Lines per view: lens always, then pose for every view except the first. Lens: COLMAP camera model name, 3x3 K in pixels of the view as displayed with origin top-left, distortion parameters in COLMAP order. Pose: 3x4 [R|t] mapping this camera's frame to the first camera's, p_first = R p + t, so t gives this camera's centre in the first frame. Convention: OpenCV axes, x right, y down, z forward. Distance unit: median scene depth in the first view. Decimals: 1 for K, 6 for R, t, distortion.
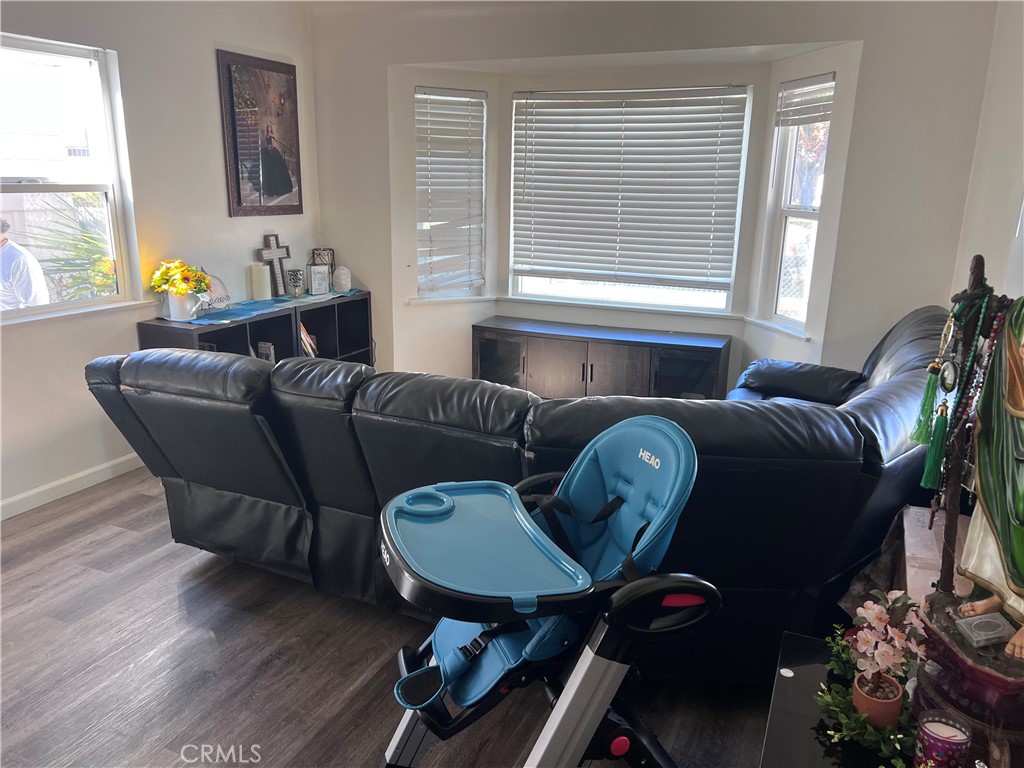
lens RADIAL K [[768.8, 0, 512.0], [0, 768.8, 384.0], [0, 0, 1]] dist [0.064170, -0.074687]
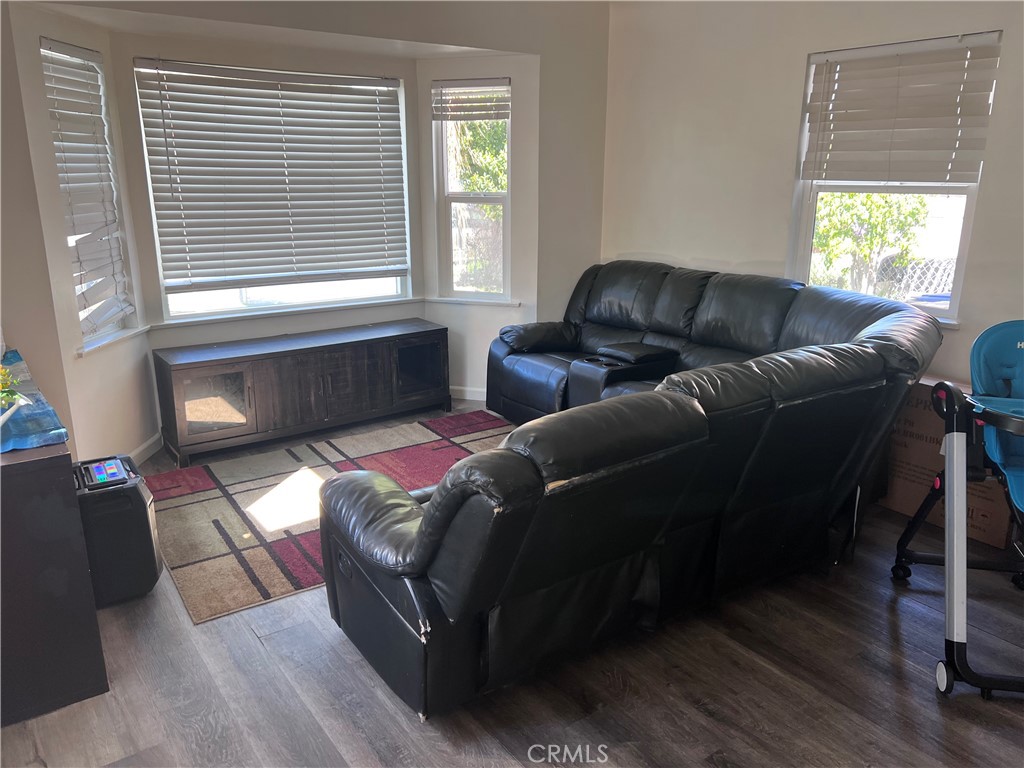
lens RADIAL K [[770.2, 0, 513.7], [0, 770.2, 377.1], [0, 0, 1]] dist [0.073905, -0.084948]
pose [[0.513048, -0.237035, 0.824982, -0.554367], [0.231483, 0.963713, 0.132939, -0.096382], [-0.826557, 0.122765, 0.549301, 0.329957]]
